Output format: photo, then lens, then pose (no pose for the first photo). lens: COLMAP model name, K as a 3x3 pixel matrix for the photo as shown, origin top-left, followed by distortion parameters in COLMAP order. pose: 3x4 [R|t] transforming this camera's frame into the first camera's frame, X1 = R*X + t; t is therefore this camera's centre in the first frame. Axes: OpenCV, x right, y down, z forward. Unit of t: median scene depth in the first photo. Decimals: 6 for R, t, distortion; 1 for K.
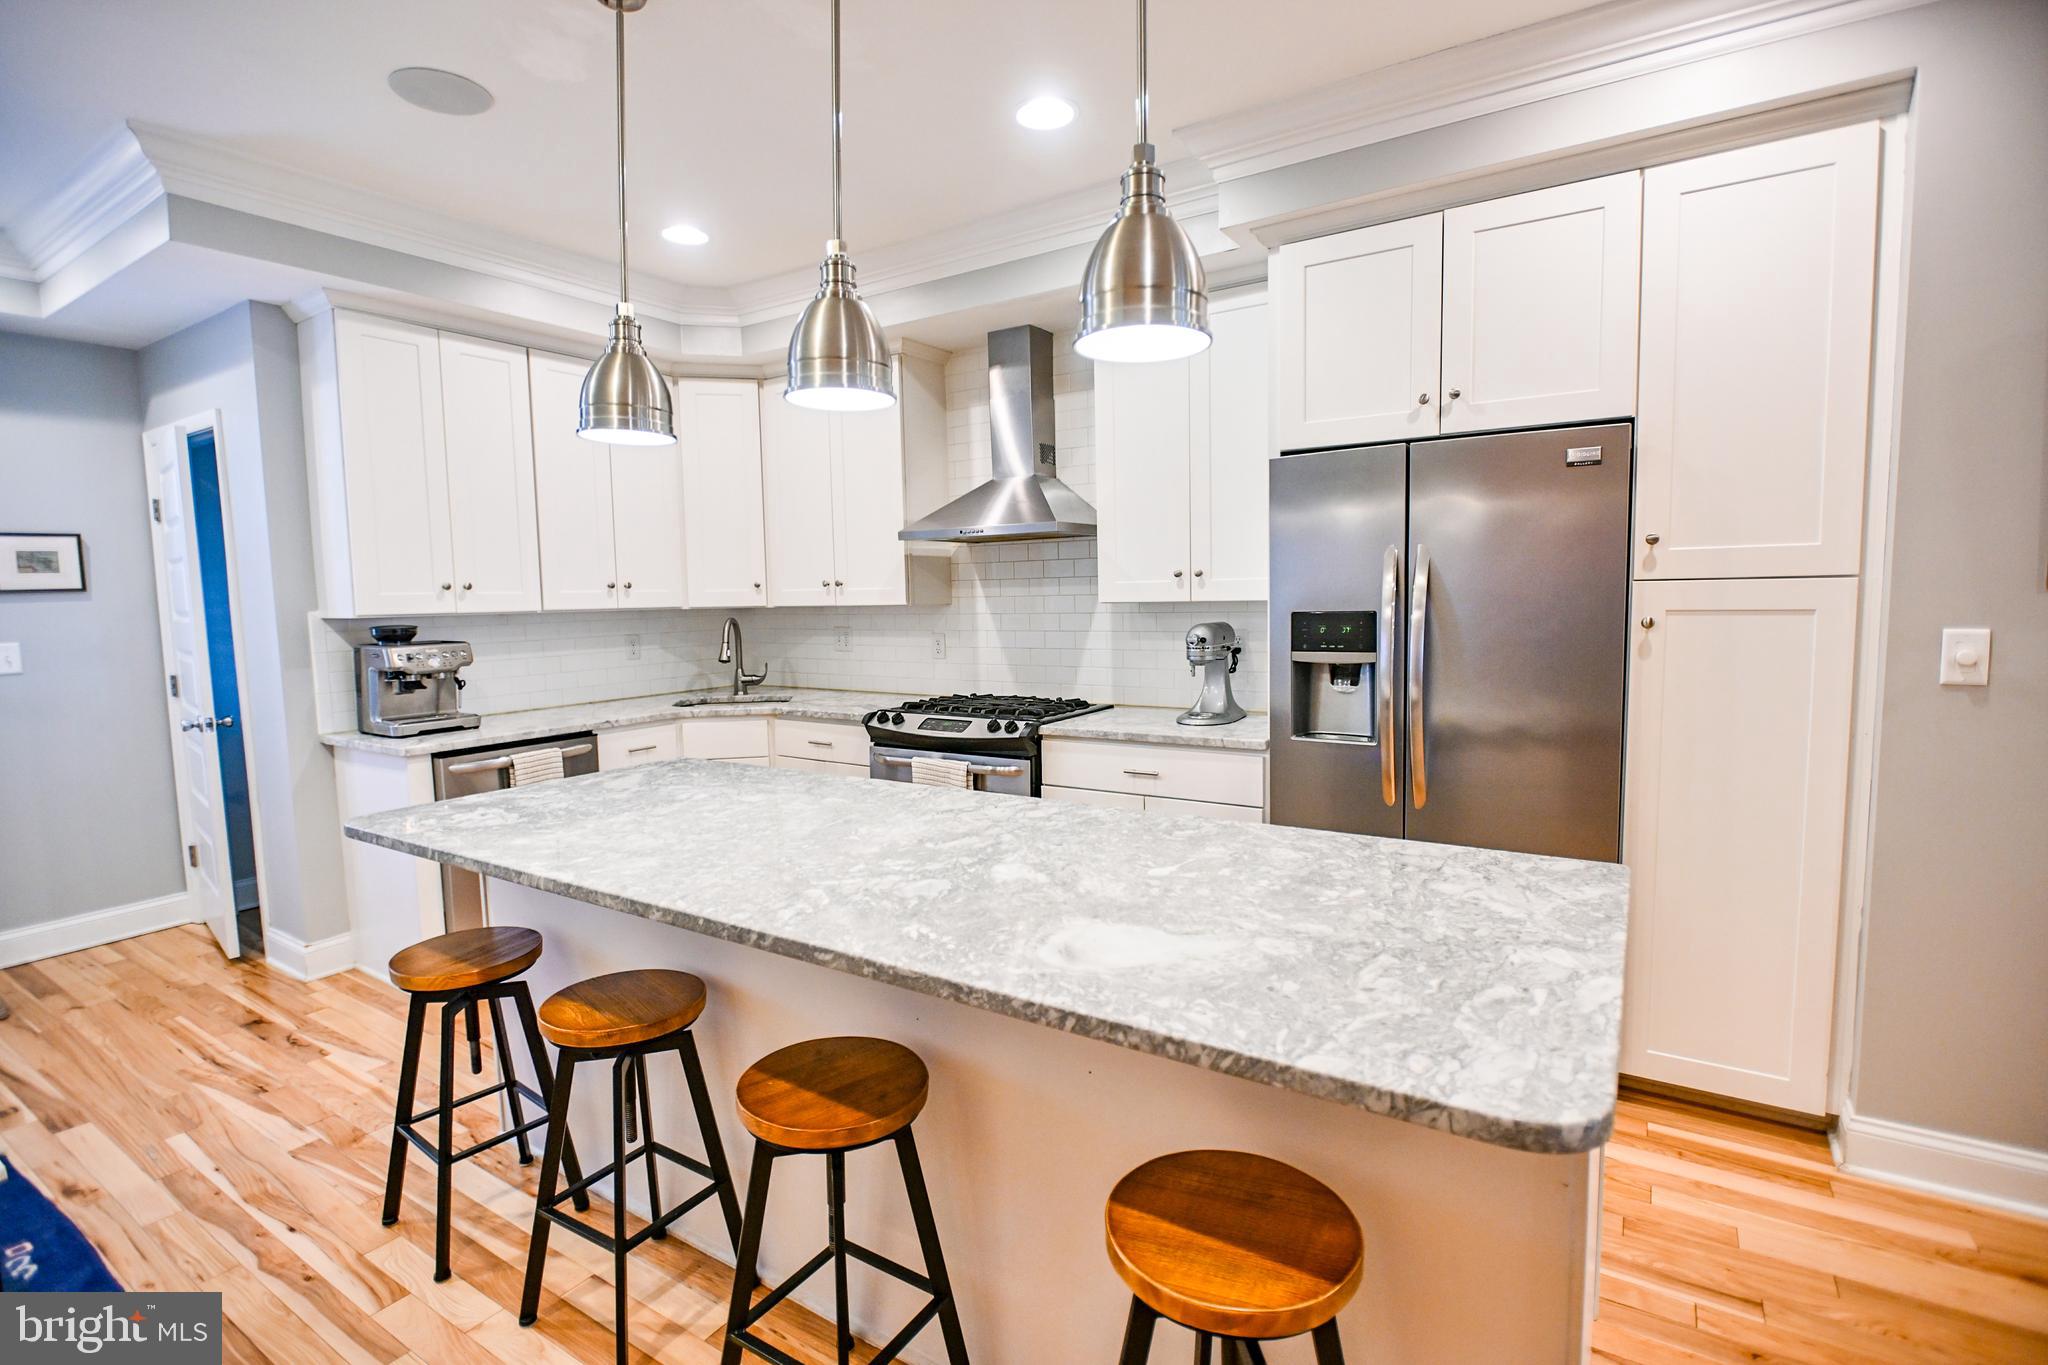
lens RADIAL K [[961.5, 0, 1022.2], [0, 961.5, 678.8], [0, 0, 1]] dist [-0.008515, -0.001994]
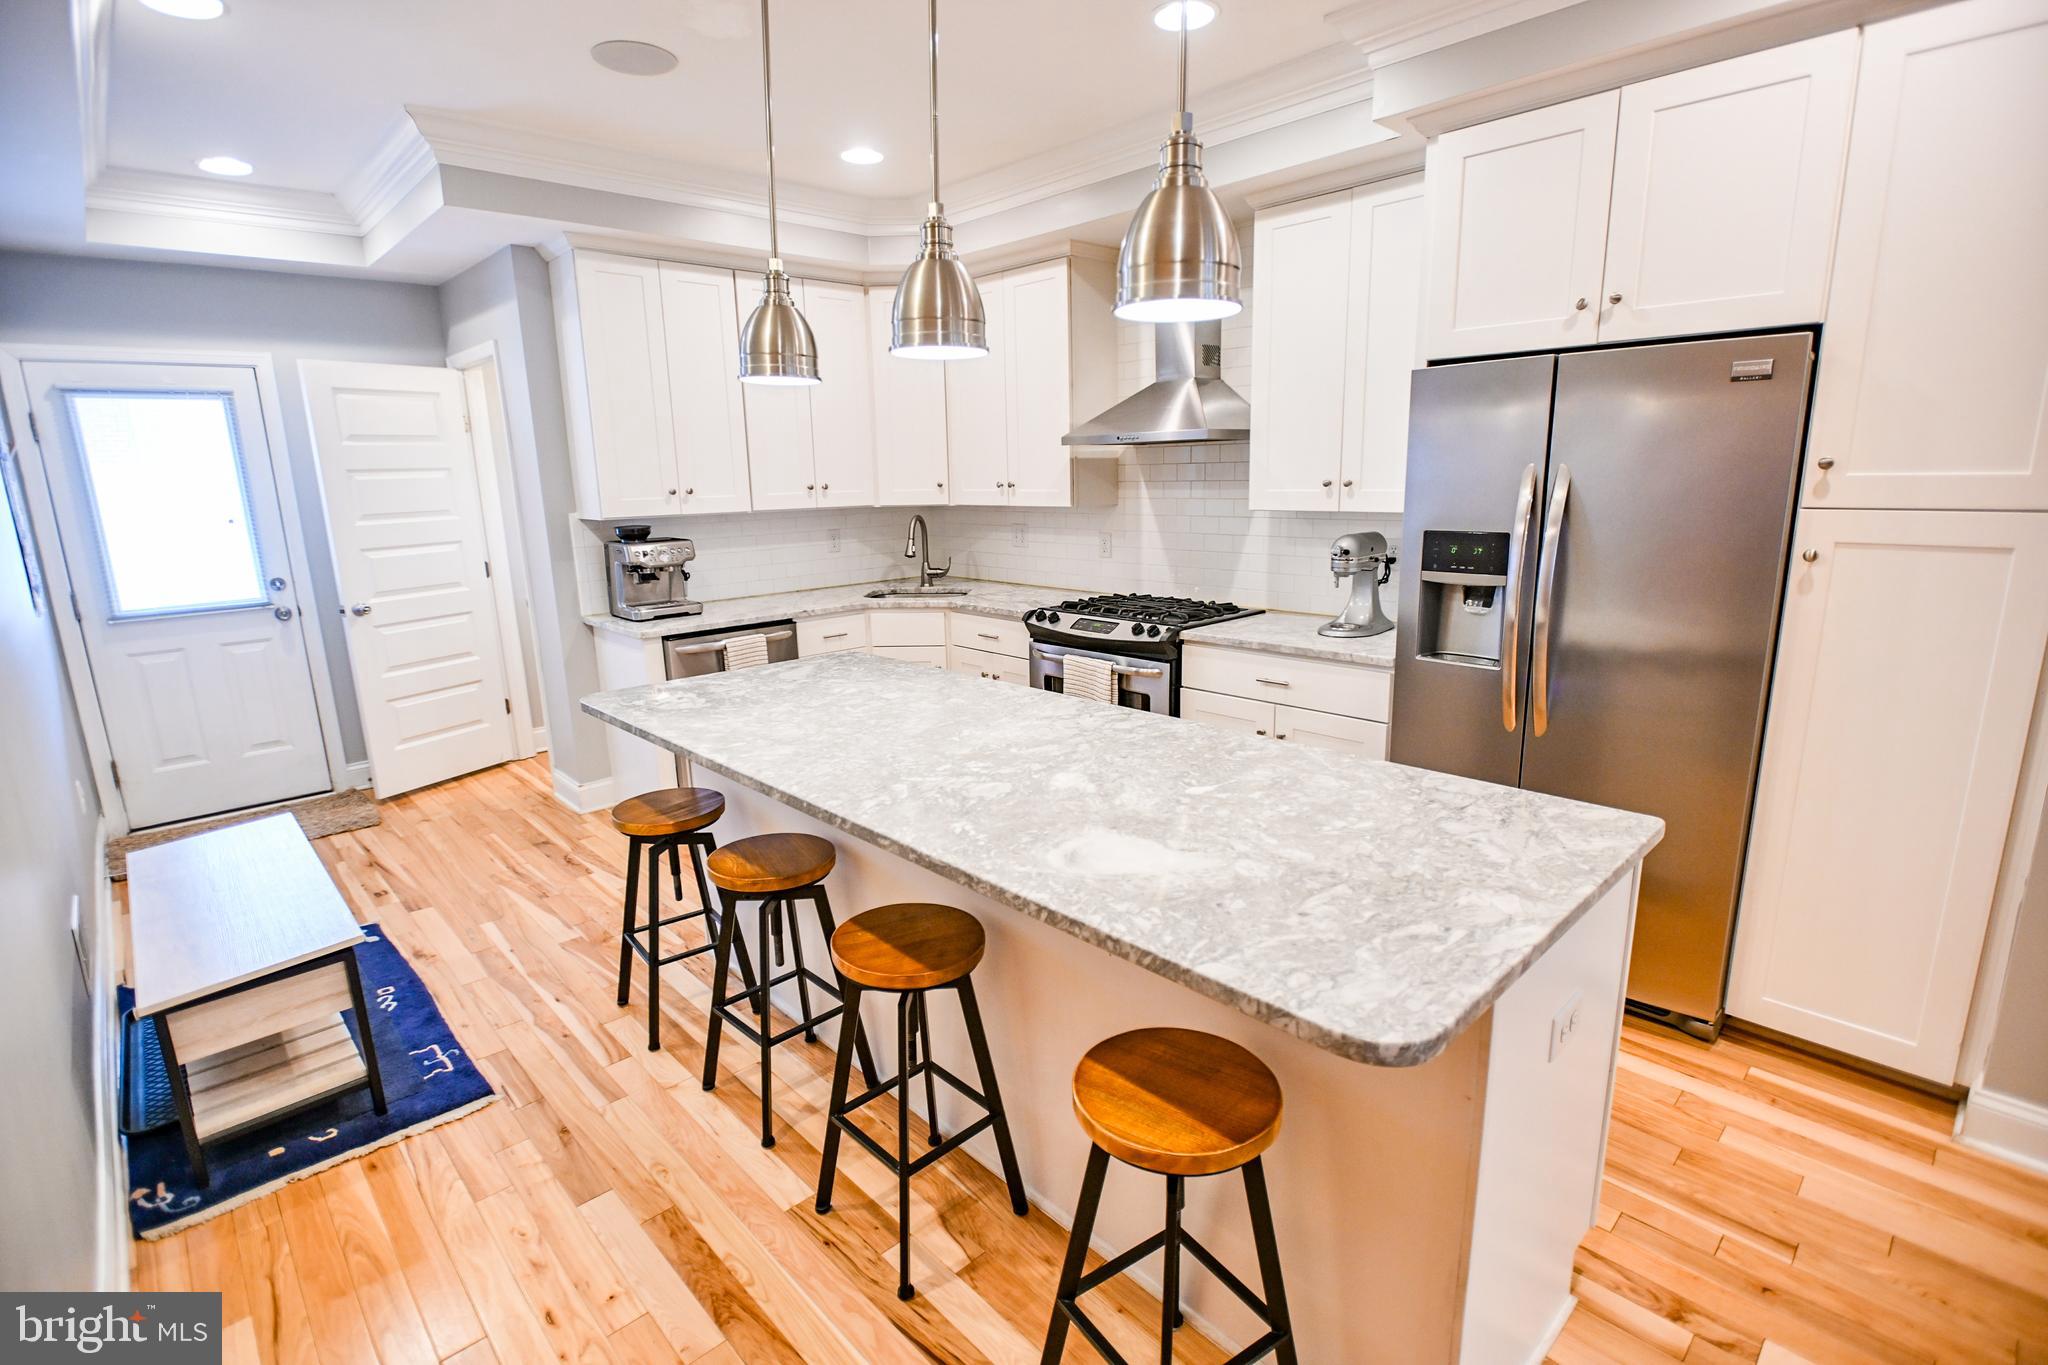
lens RADIAL K [[961.5, 0, 1023.9], [0, 961.5, 680.7], [0, 0, 1]] dist [-0.008515, -0.001994]
pose [[0.972005, 0.048070, -0.229991, 0.097199], [-0.017312, 0.990840, 0.133928, -0.035021], [0.234322, -0.126197, 0.963933, -0.052965]]
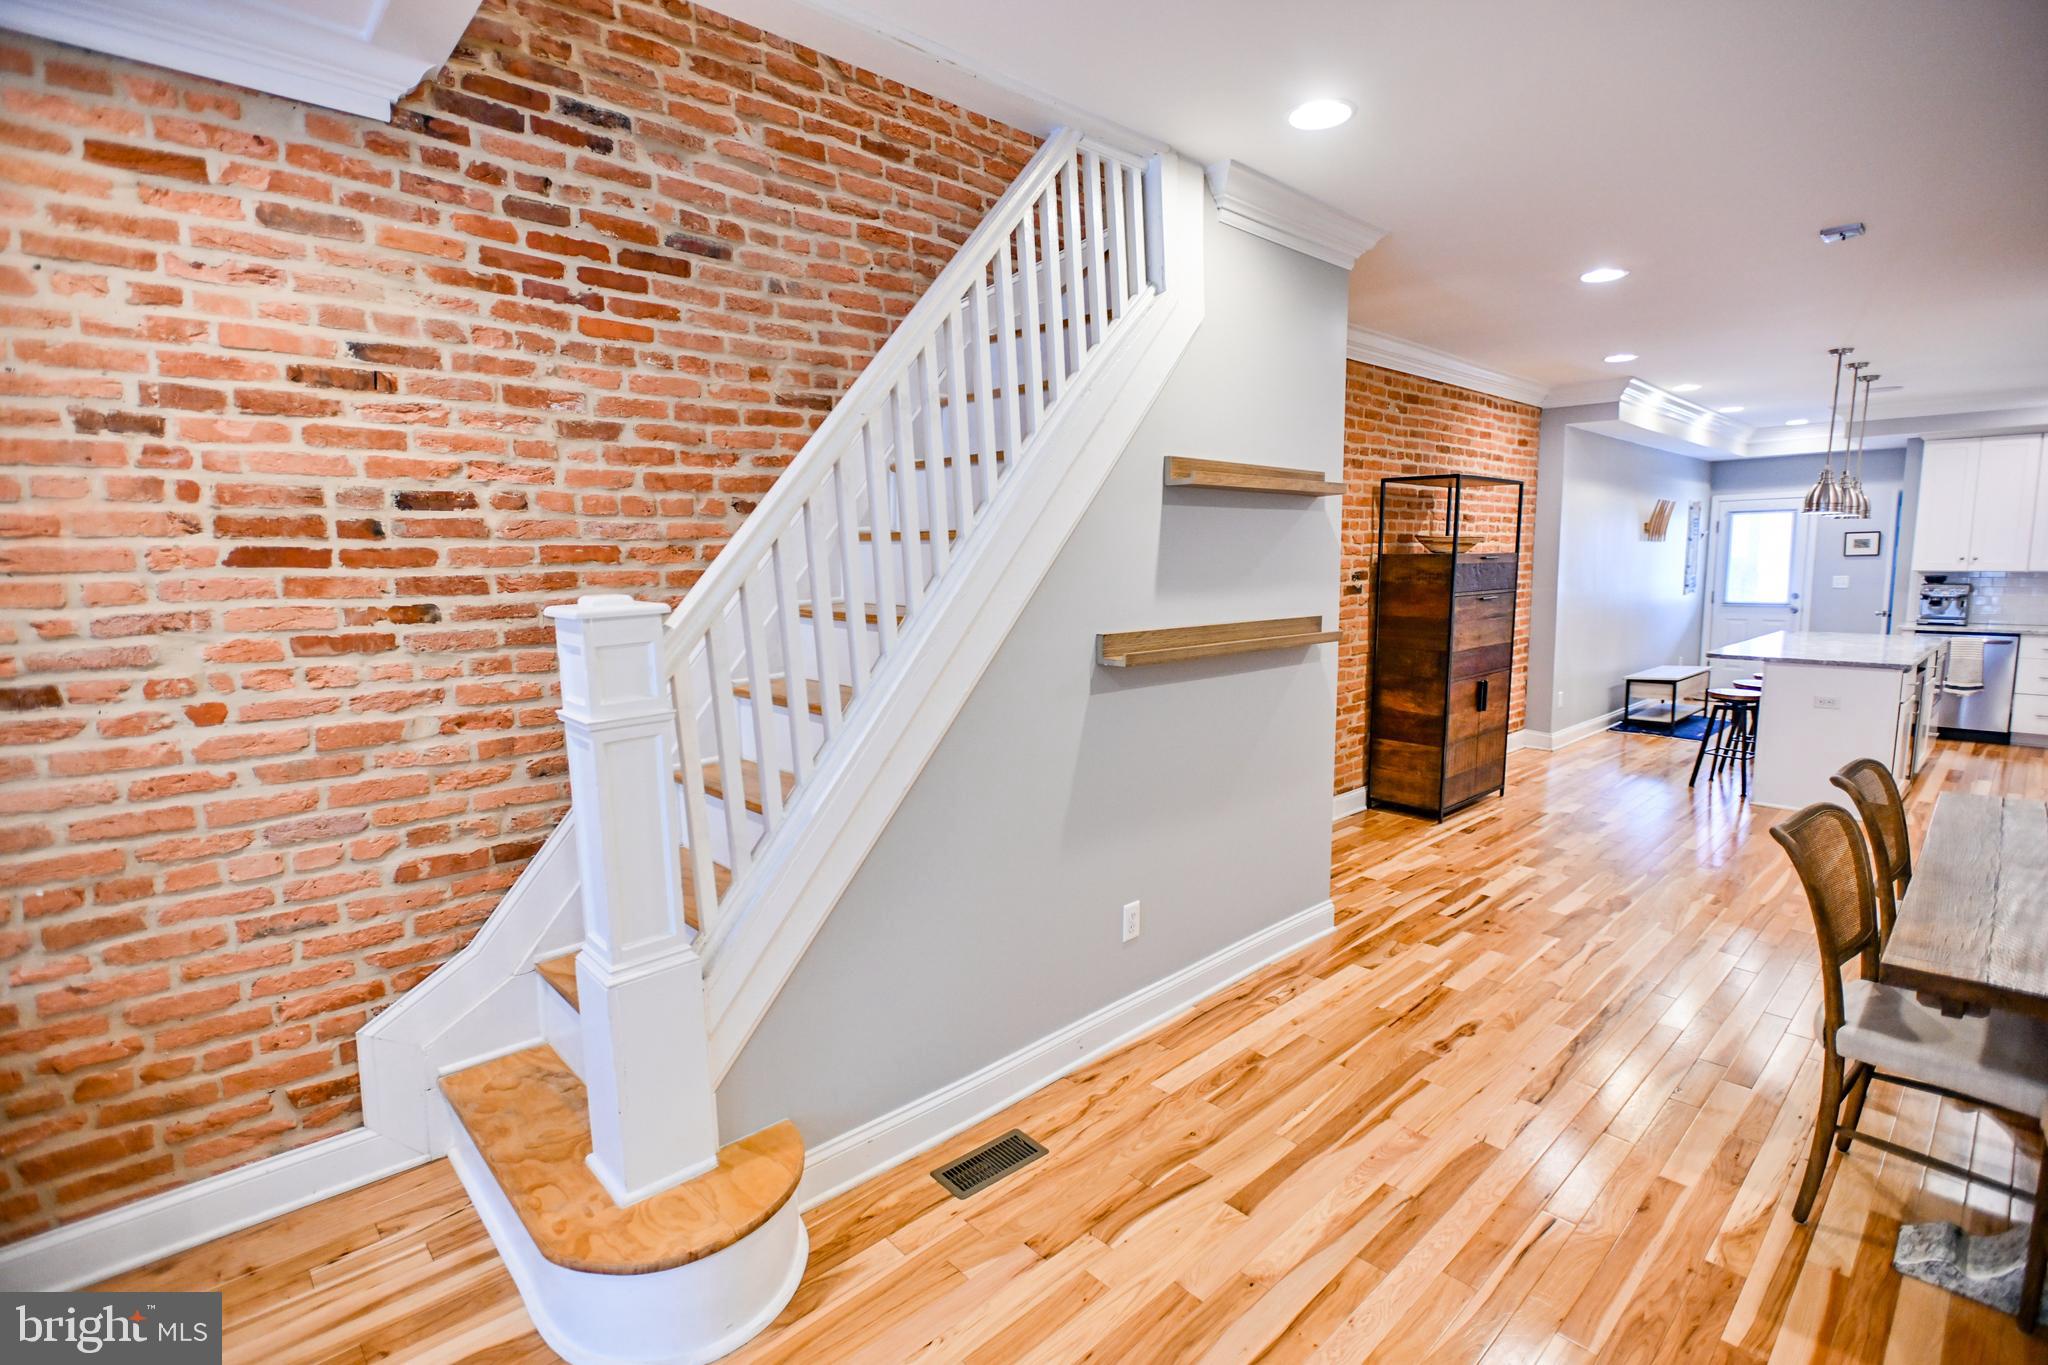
lens RADIAL K [[961.5, 0, 1020.7], [0, 961.5, 679.1], [0, 0, 1]] dist [-0.008515, -0.001994]
pose [[-0.245816, 0.141169, -0.958982, 2.136982], [-0.068151, 0.984373, 0.162376, -0.034021], [0.966918, 0.105271, -0.232354, -0.551246]]
